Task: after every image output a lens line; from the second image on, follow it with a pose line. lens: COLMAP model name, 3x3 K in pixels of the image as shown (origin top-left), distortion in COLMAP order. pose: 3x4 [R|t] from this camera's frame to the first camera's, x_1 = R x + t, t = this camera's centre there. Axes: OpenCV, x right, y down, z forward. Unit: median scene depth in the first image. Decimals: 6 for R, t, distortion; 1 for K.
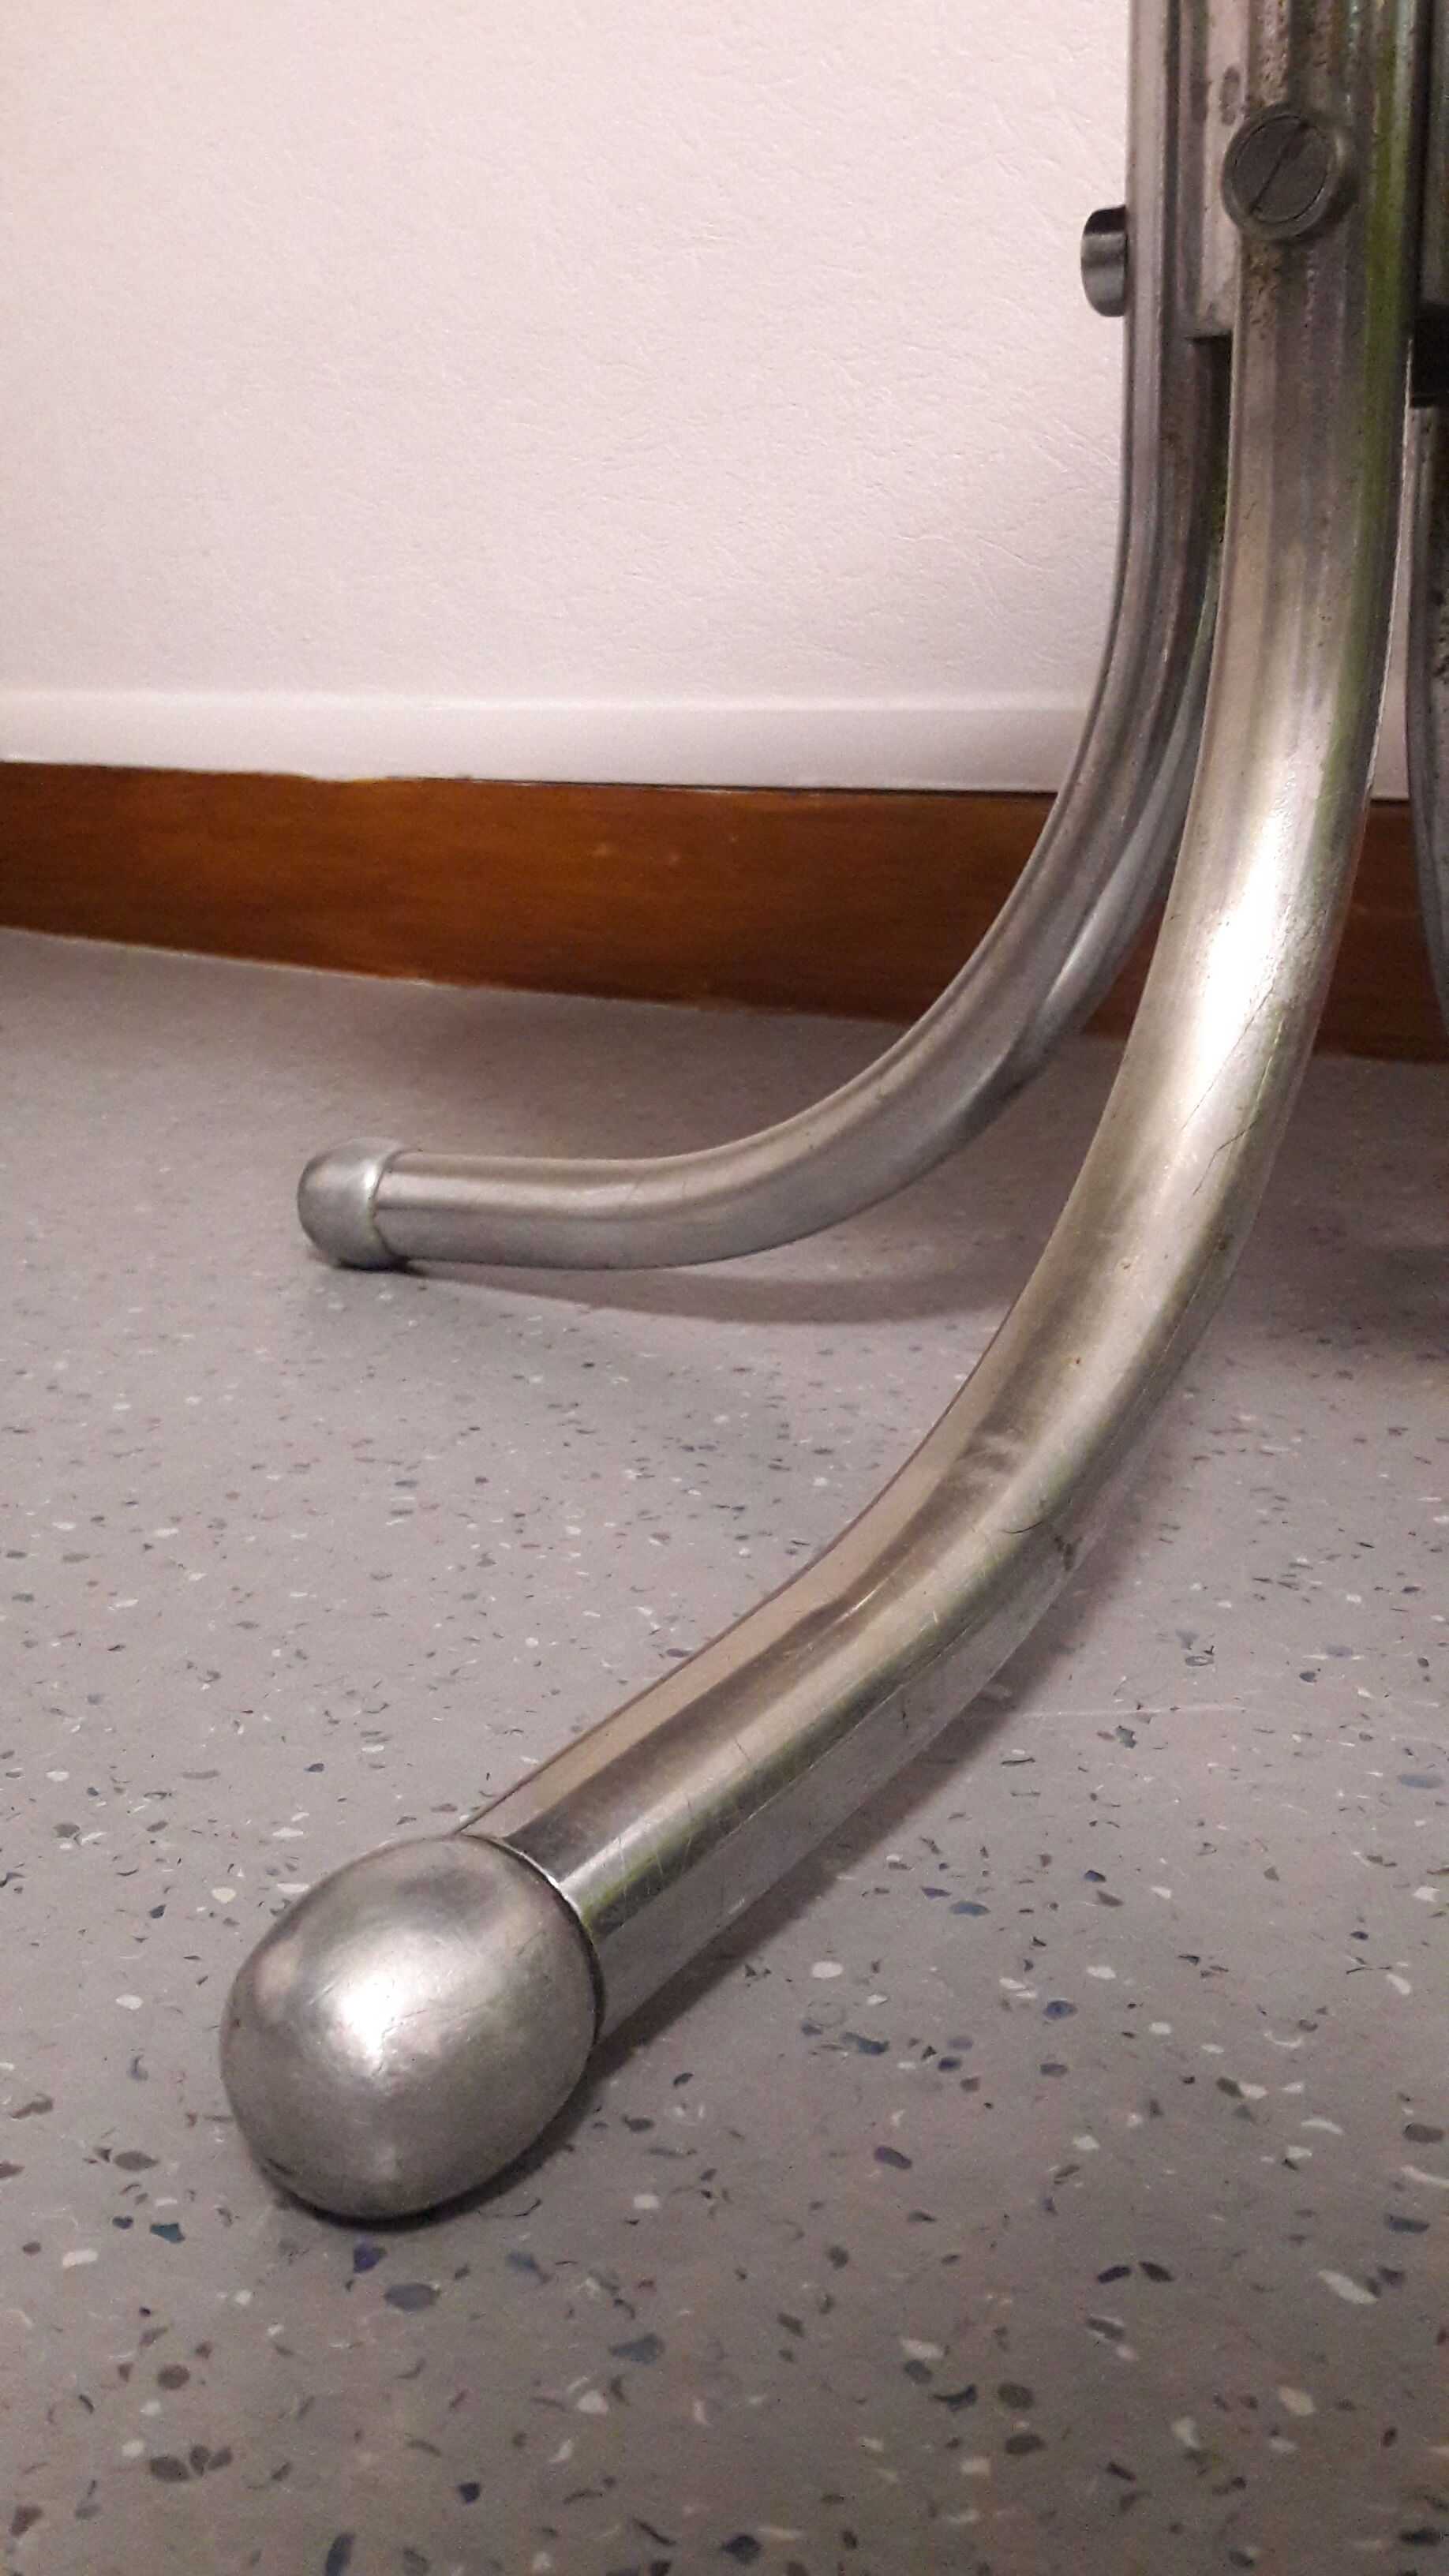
lens RADIAL K [[2268.1, 0, 709.9], [0, 2268.1, 1270.4], [0, 0, 1]] dist [-0.007647, -0.008800]
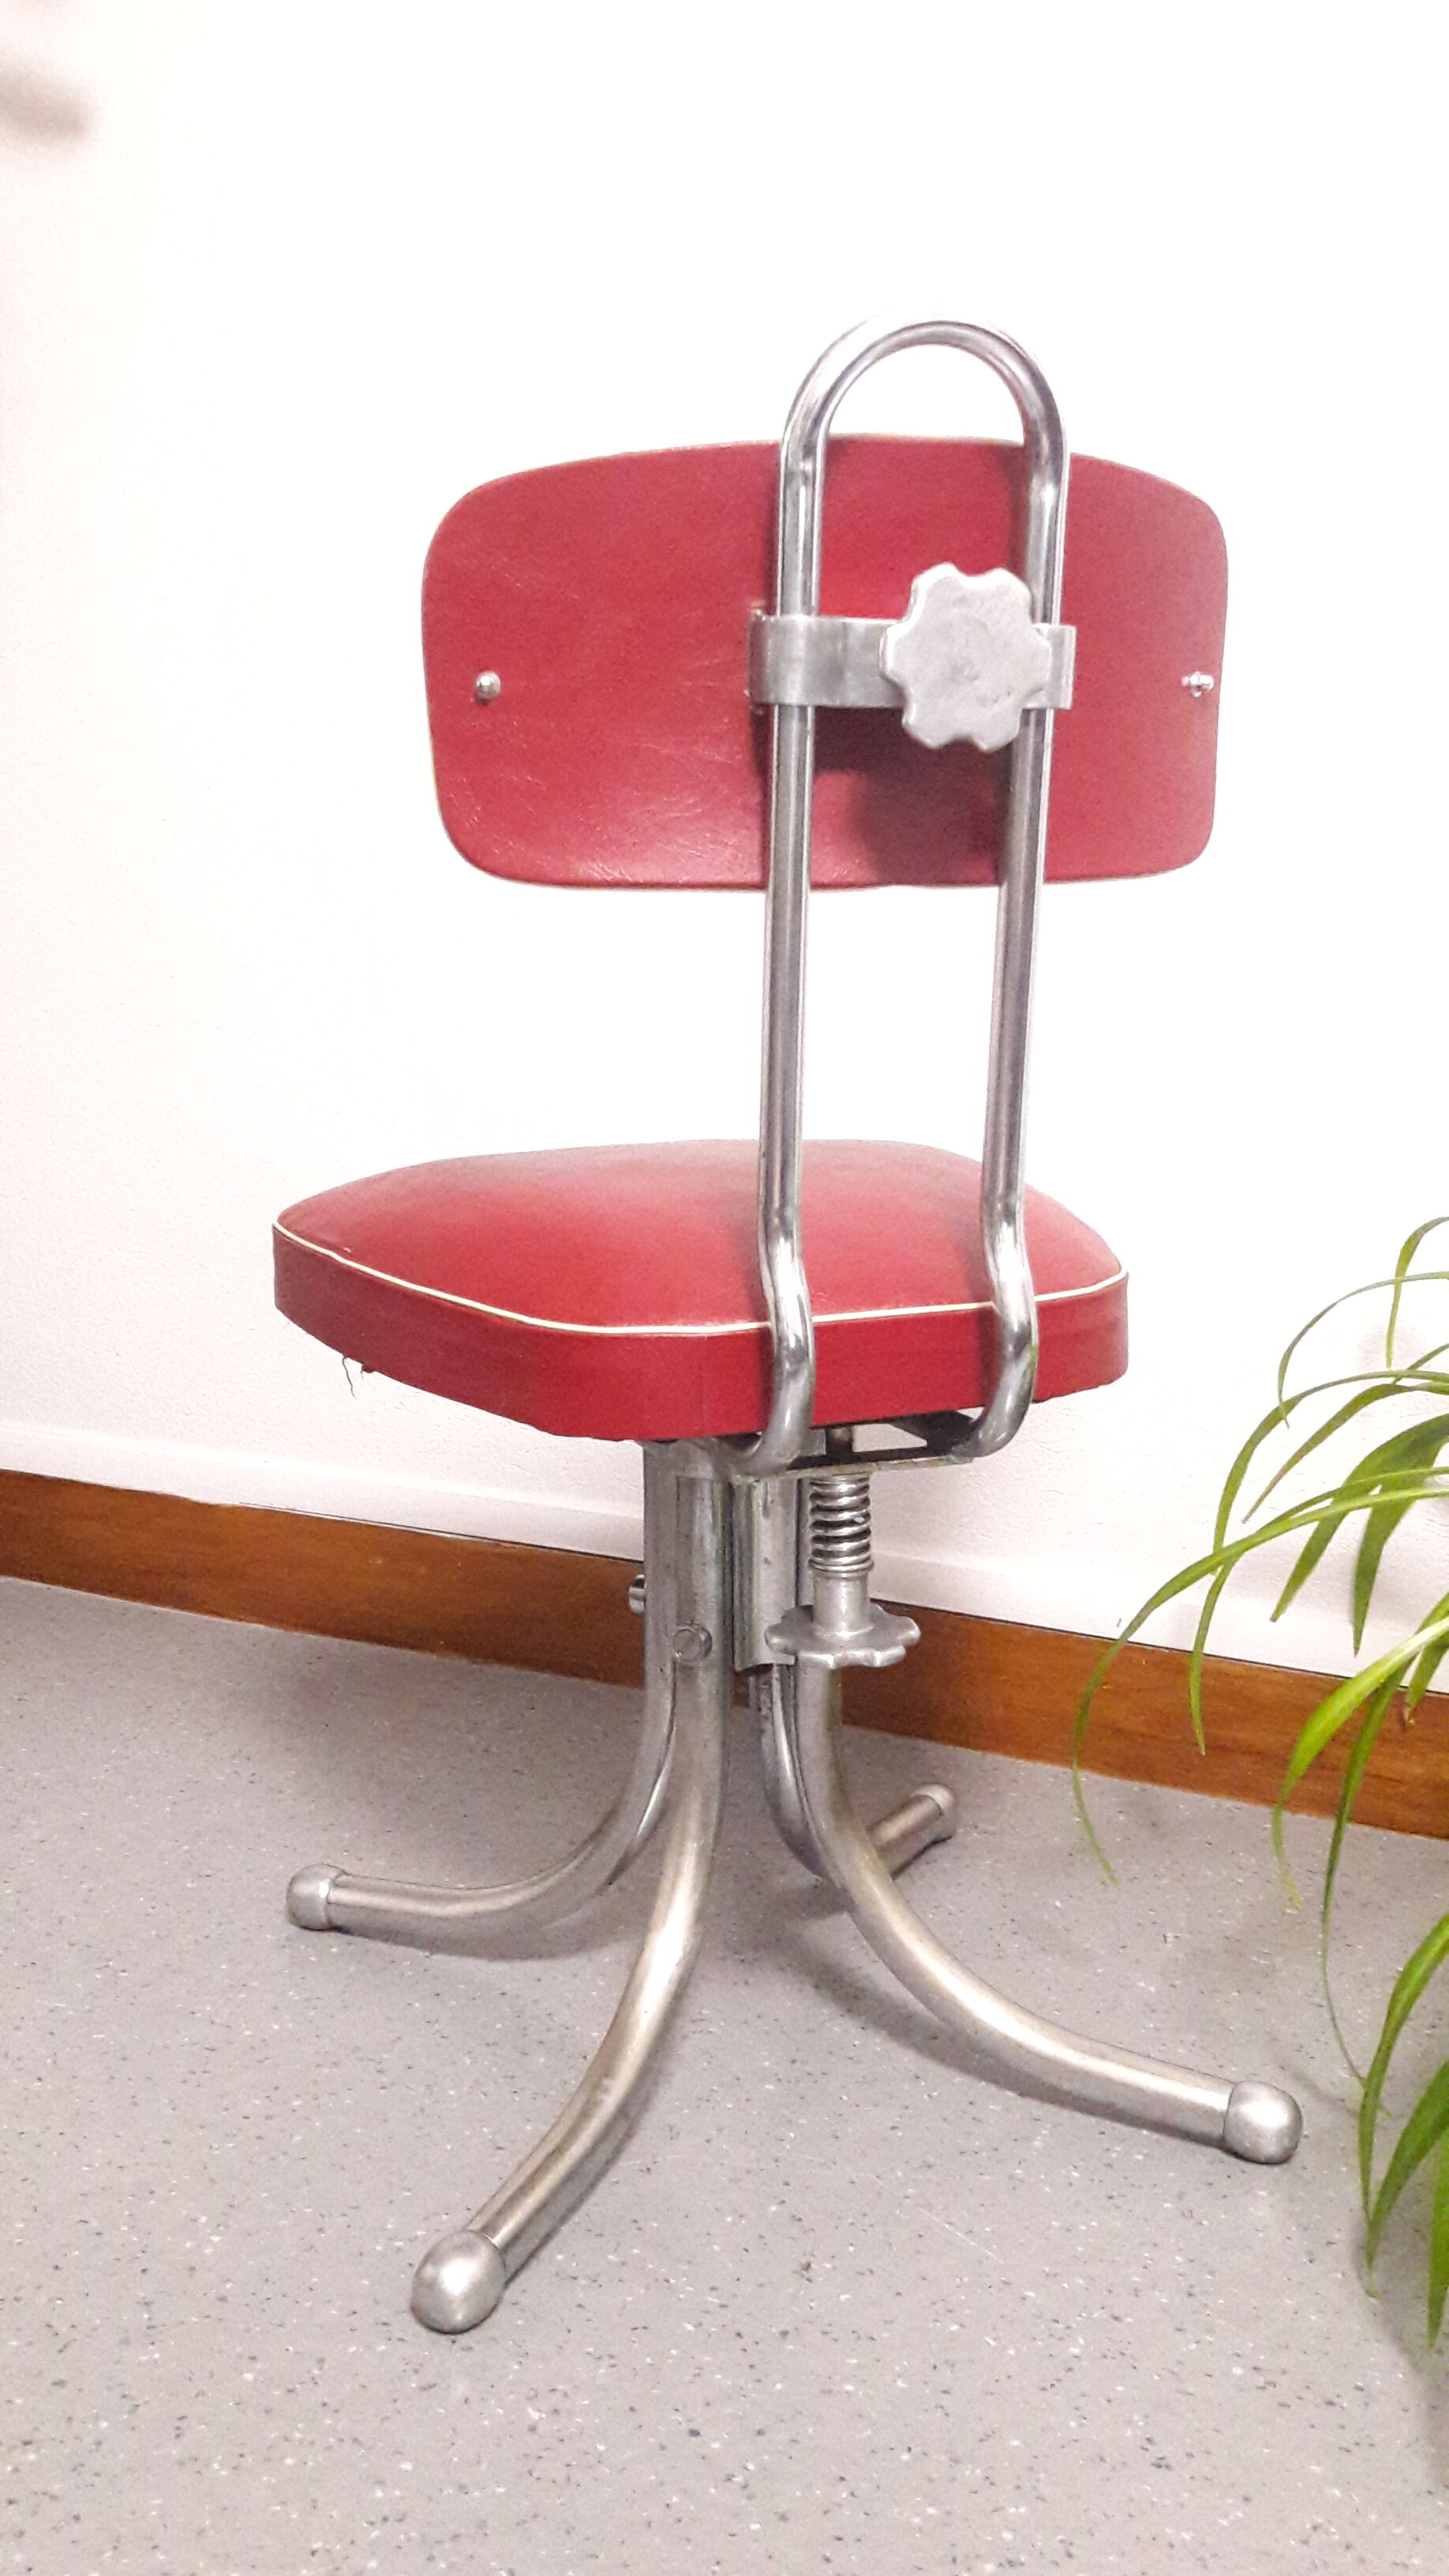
lens RADIAL K [[2268.1, 0, 709.9], [0, 2268.1, 1270.4], [0, 0, 1]] dist [-0.007647, -0.008800]
pose [[0.986439, -0.010805, 0.163773, -0.194429], [0.025272, 0.995930, -0.086512, -0.635658], [-0.162172, 0.089477, 0.982697, -1.845119]]
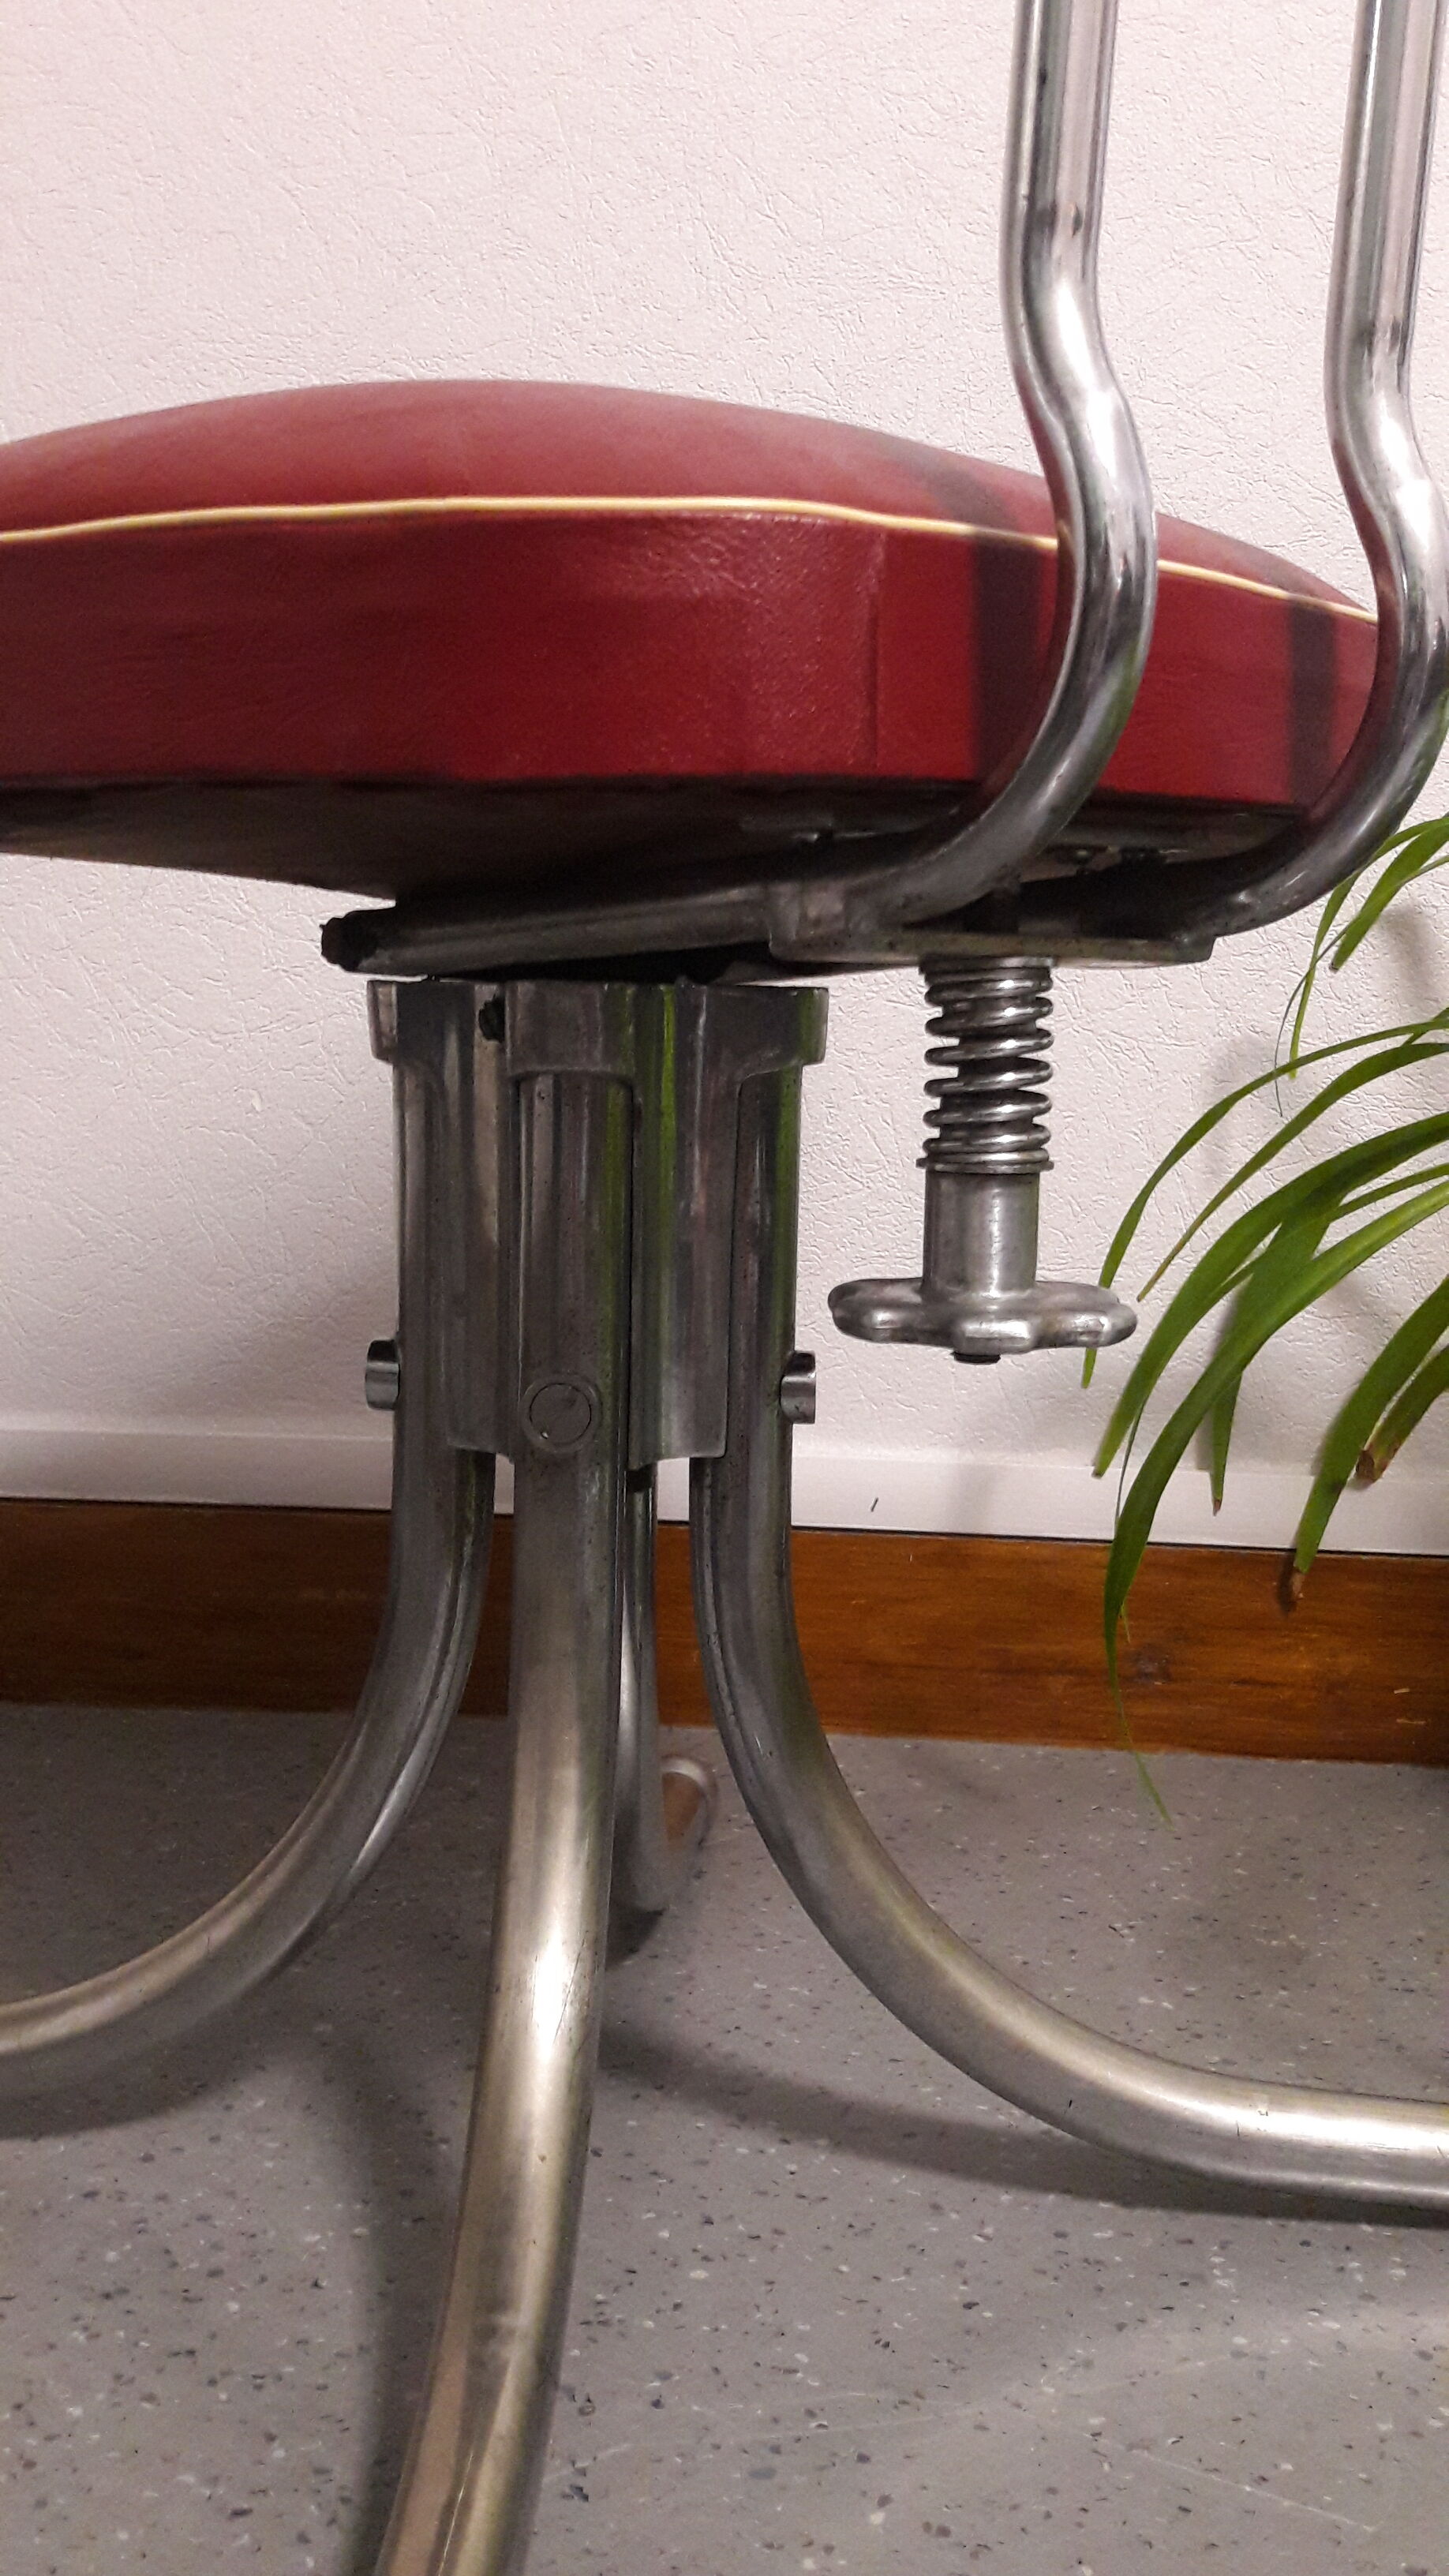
lens RADIAL K [[2268.1, 0, 709.9], [0, 2268.1, 1270.4], [0, 0, 1]] dist [-0.007647, -0.008800]
pose [[0.840851, -0.013584, 0.541097, -0.444652], [0.098744, 0.986759, -0.128674, -0.319630], [-0.532184, 0.161626, 0.831058, -0.329837]]
